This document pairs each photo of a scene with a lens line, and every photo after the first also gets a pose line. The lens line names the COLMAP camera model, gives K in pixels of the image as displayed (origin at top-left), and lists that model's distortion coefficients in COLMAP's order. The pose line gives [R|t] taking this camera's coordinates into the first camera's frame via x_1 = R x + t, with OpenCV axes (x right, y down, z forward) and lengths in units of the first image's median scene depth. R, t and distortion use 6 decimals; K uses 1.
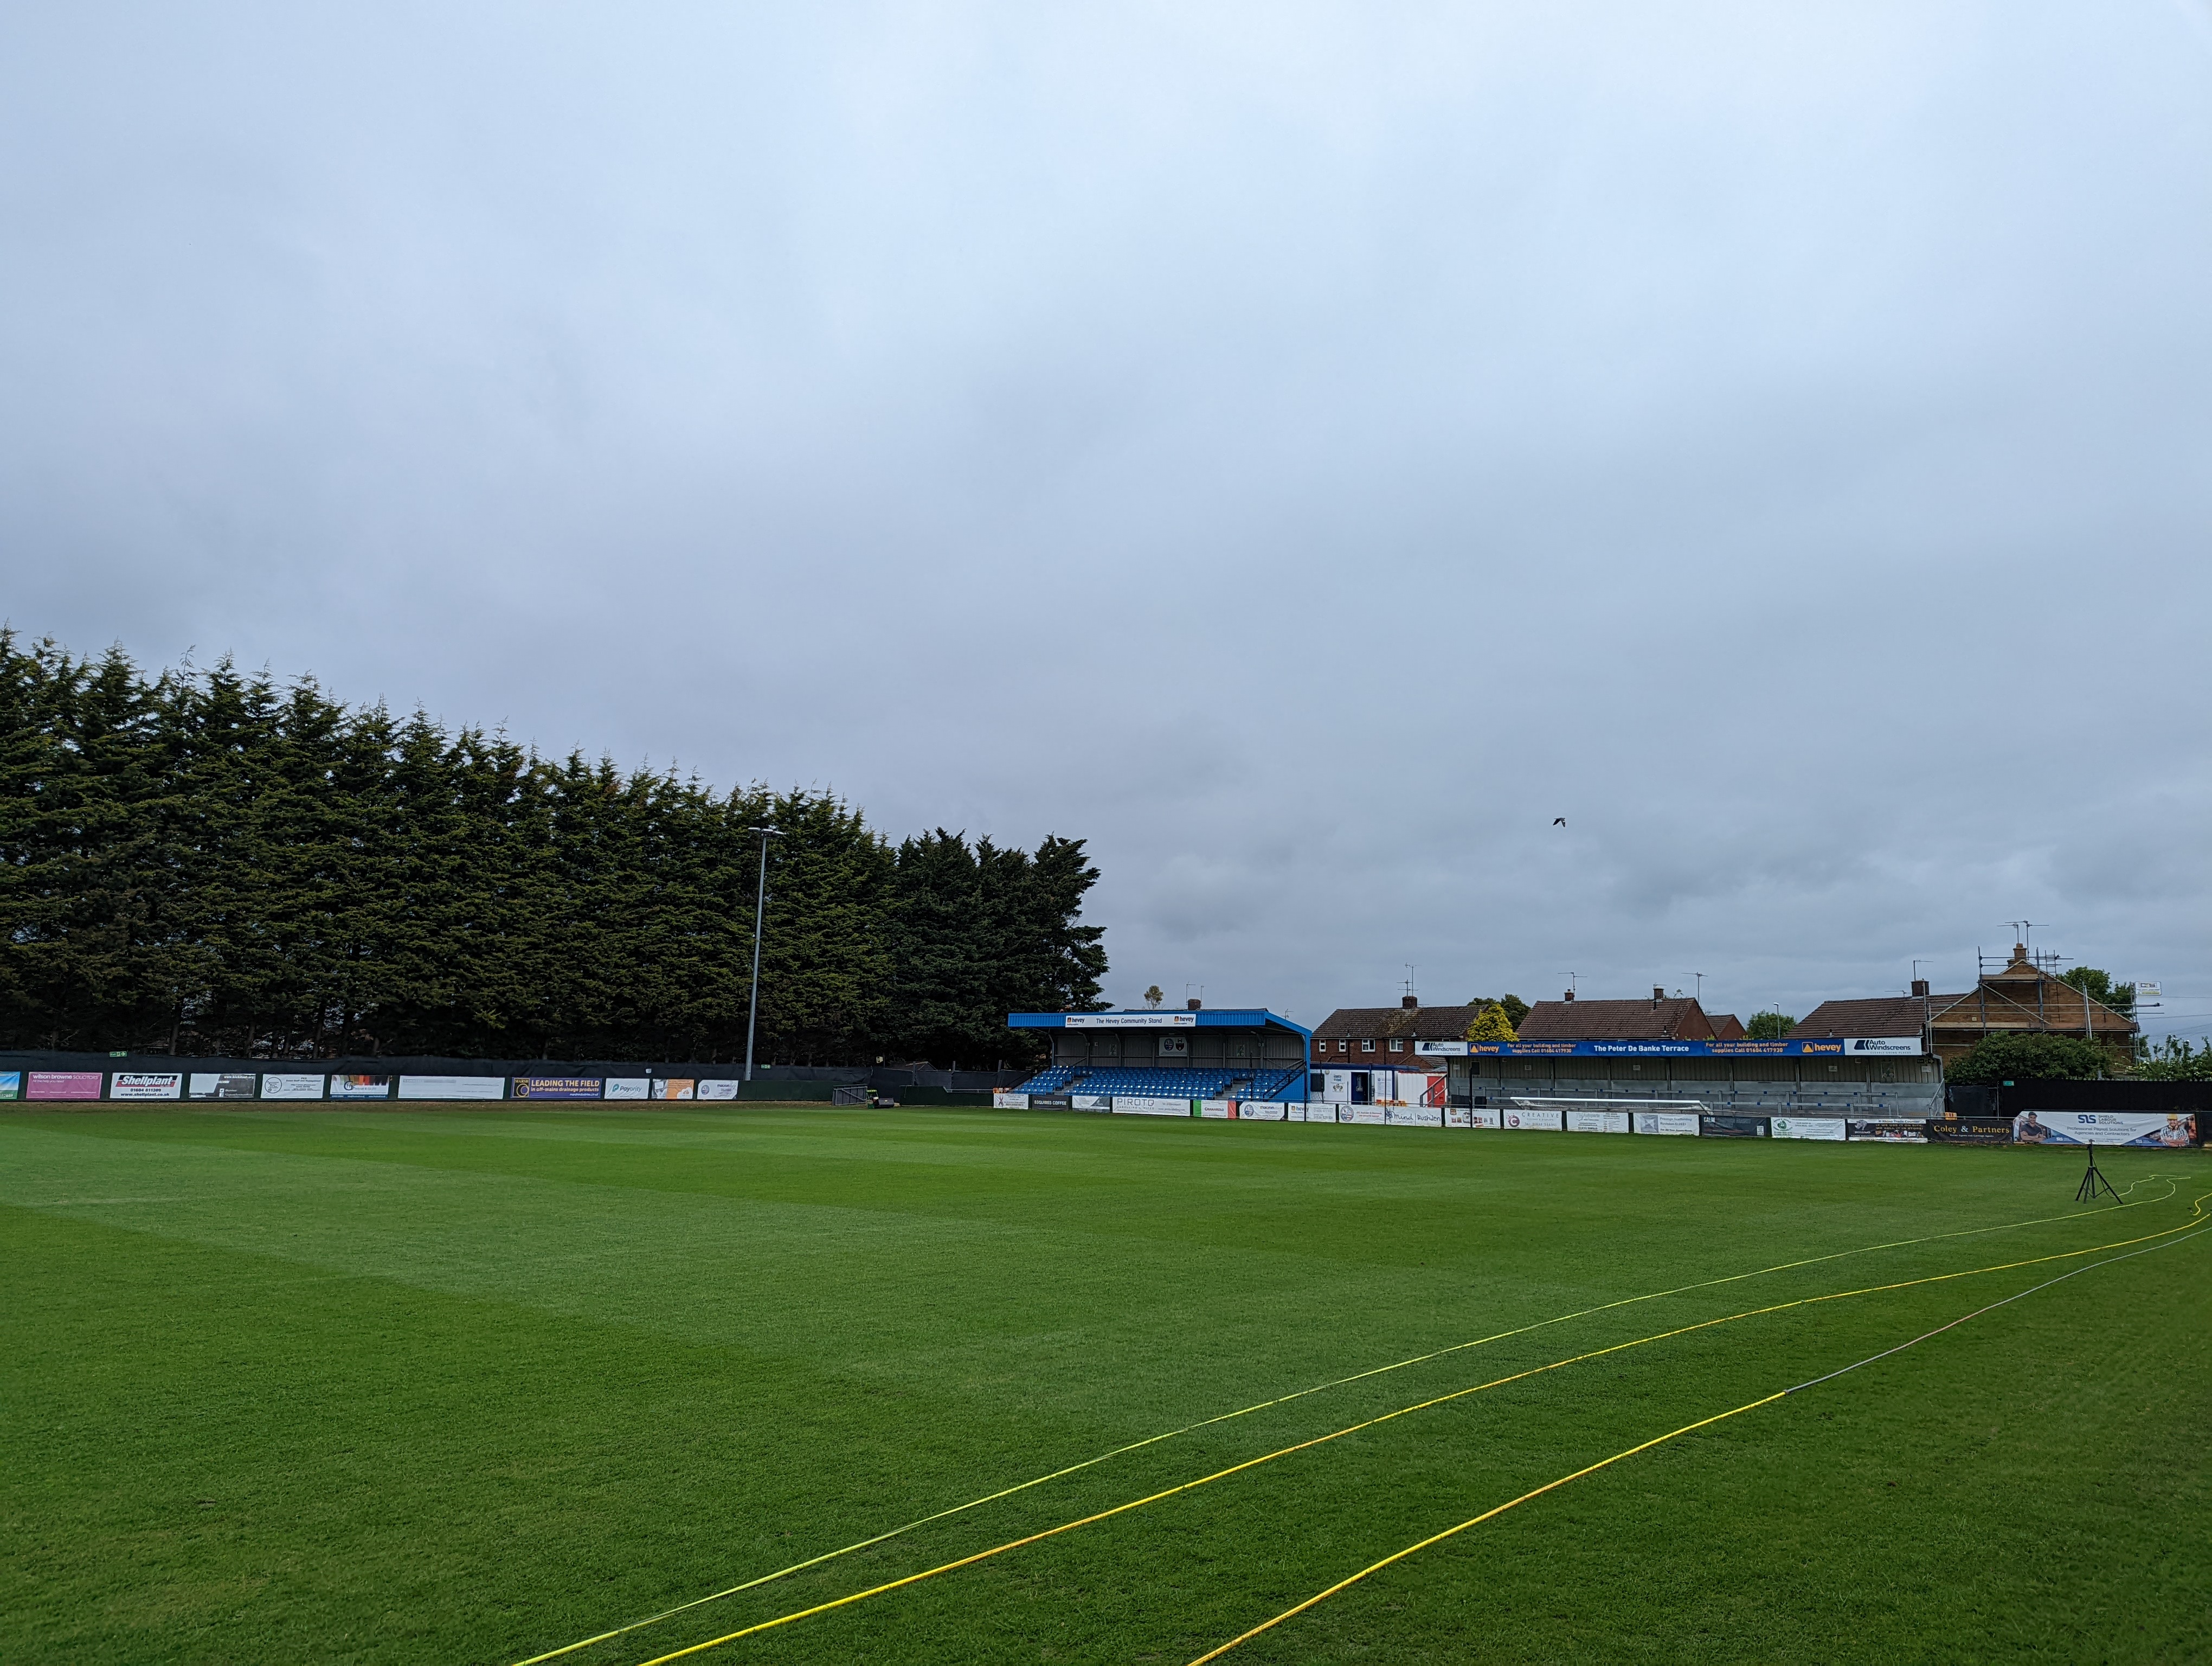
lens RADIAL K [[1539.6, 0, 1087.7], [0, 1539.6, 860.2], [0, 0, 1]] dist [0.080505, -0.077605]
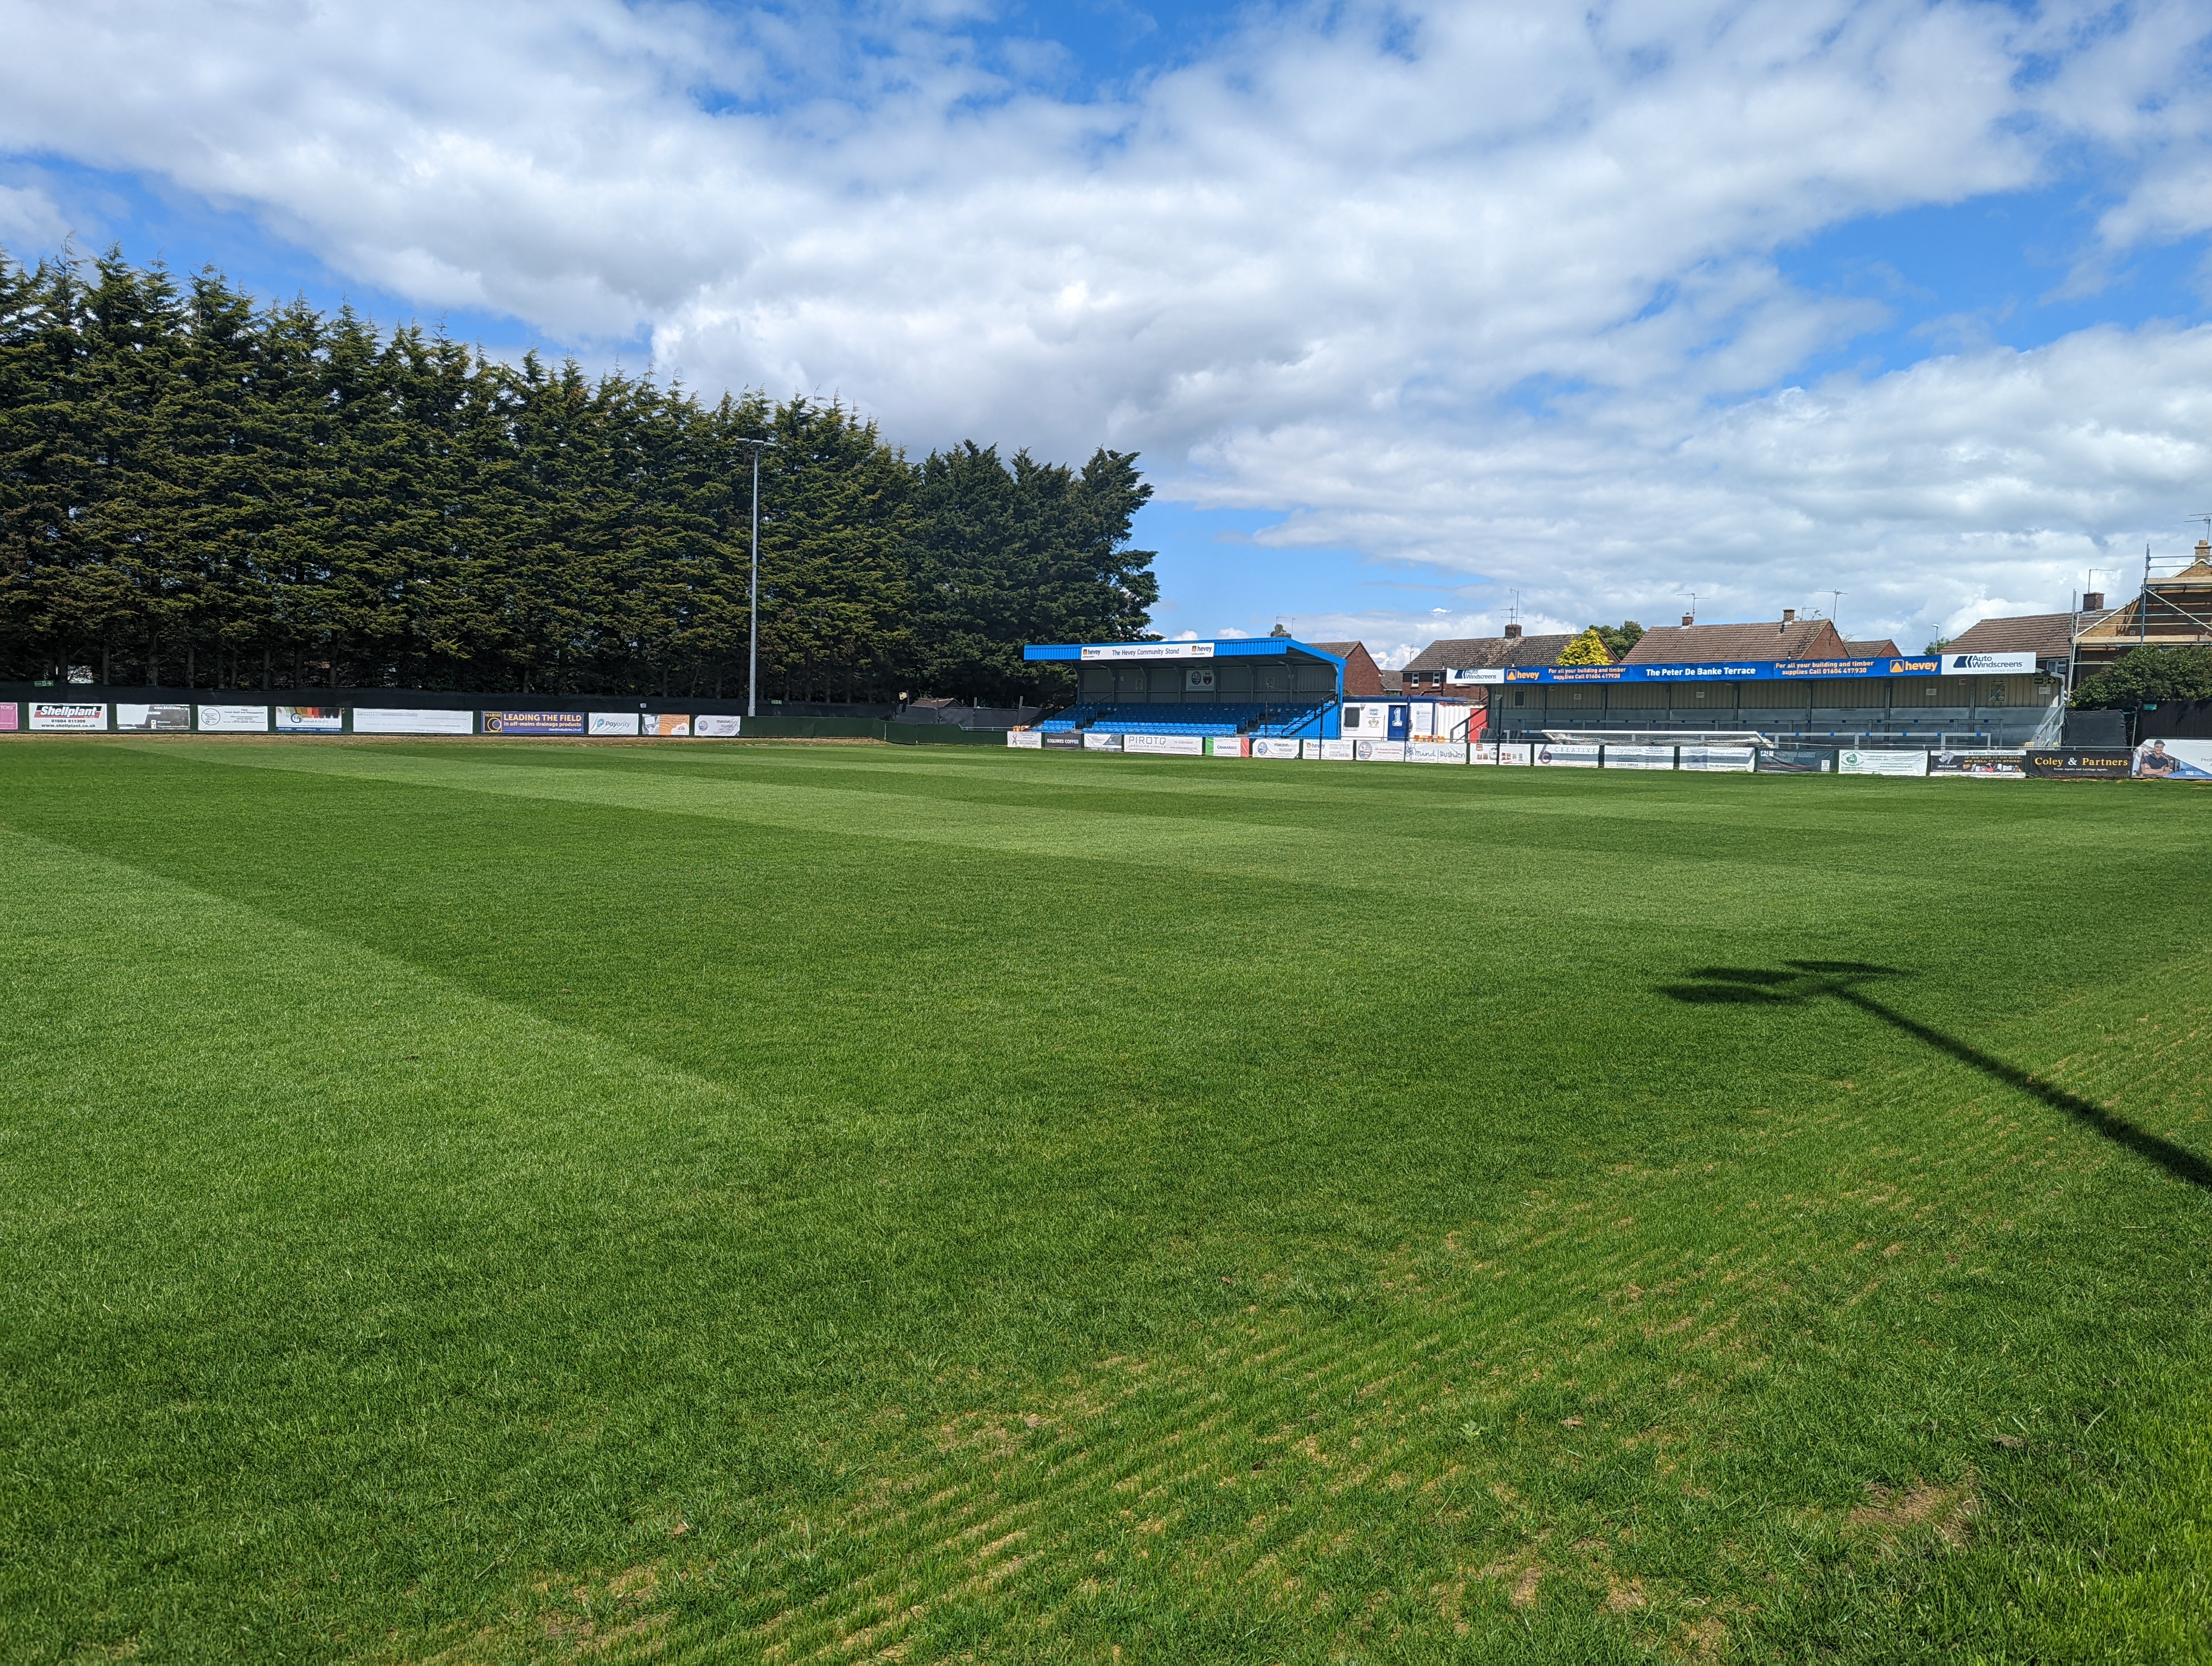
lens RADIAL K [[1555.6, 0, 1102.3], [0, 1555.6, 808.6], [0, 0, 1]] dist [0.066284, -0.058674]
pose [[0.995217, 0.003335, -0.097627, 0.093847], [0.015736, 0.980891, 0.193920, 0.019052], [0.096408, -0.194529, 0.976147, 0.097742]]
